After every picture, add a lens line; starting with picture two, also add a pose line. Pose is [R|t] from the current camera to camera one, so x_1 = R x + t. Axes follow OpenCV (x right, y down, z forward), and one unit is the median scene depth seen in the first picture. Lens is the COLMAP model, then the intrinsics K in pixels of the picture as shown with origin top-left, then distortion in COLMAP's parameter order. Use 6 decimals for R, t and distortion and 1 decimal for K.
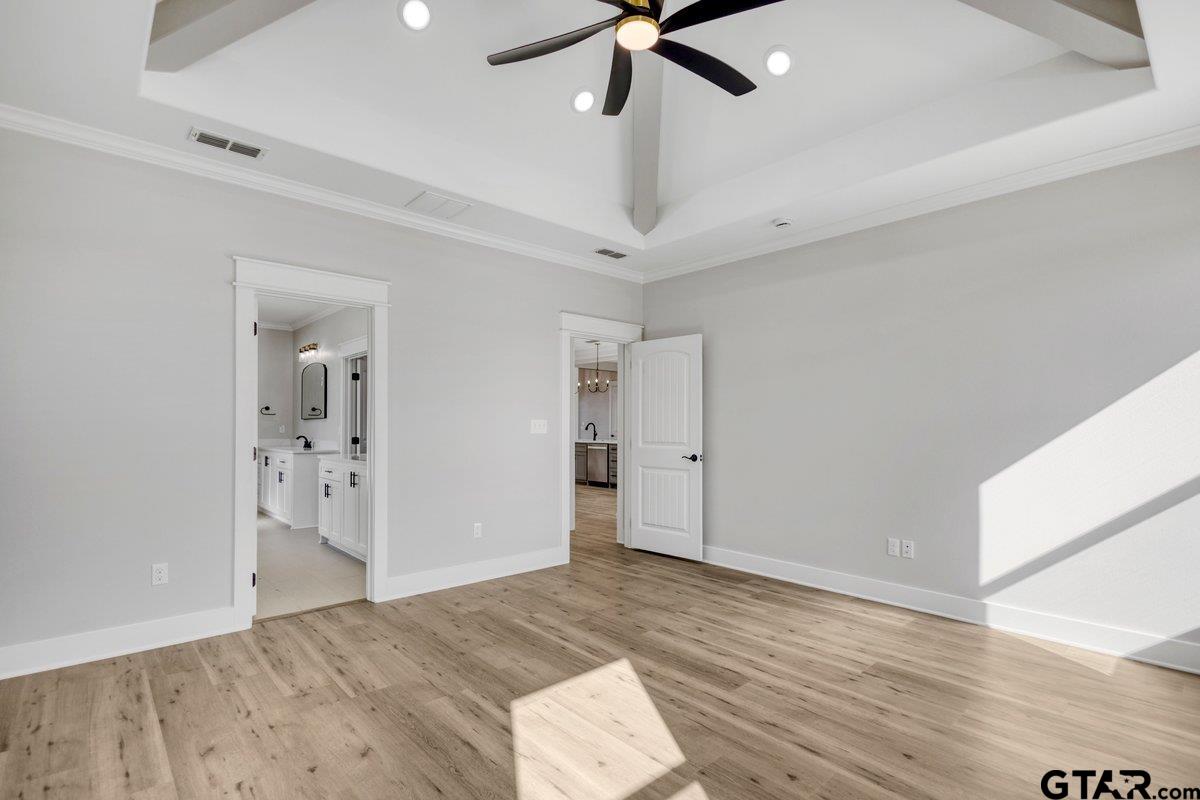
lens RADIAL K [[571.8, 0, 606.5], [0, 571.8, 423.8], [0, 0, 1]] dist [0.015732, -0.000099]
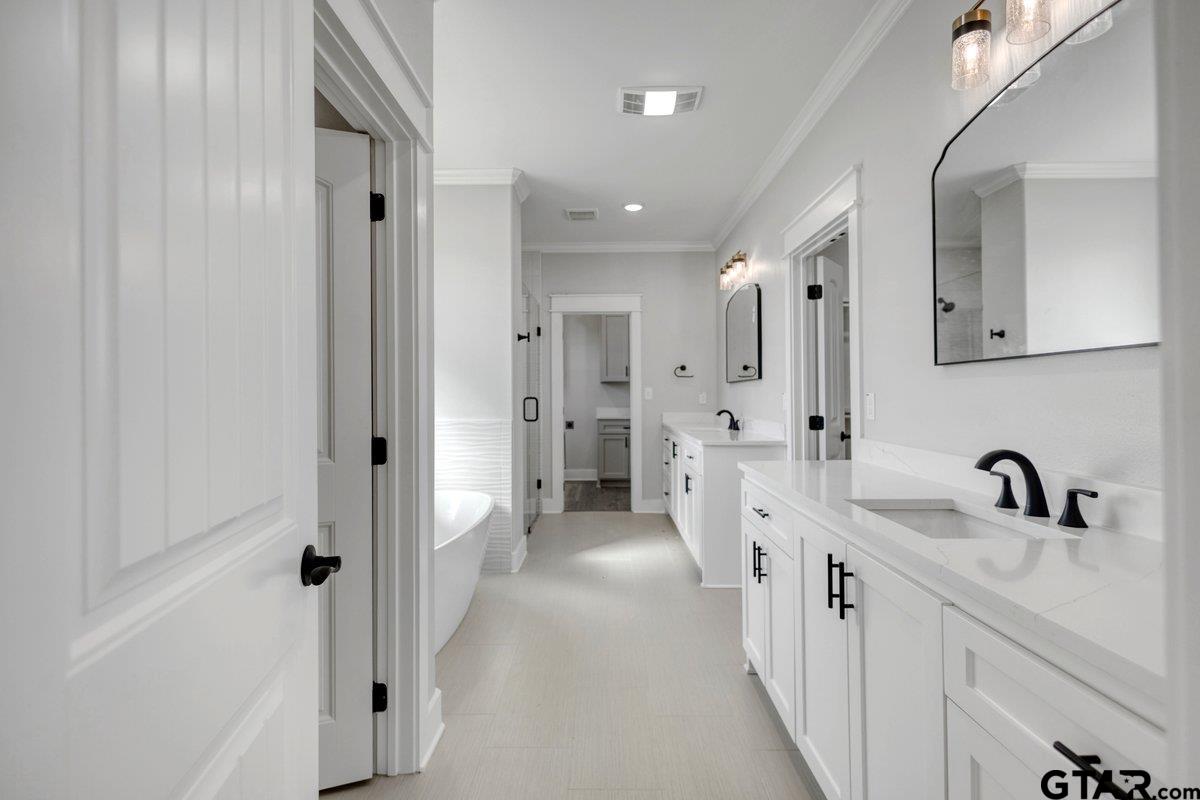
lens RADIAL K [[571.8, 0, 600.1], [0, 571.8, 394.1], [0, 0, 1]] dist [0.015732, -0.000099]
pose [[0.737019, -0.008155, -0.675823, -0.226132], [0.013703, 0.999902, 0.002879, 0.000963], [0.675734, -0.011383, 0.737058, 0.480128]]
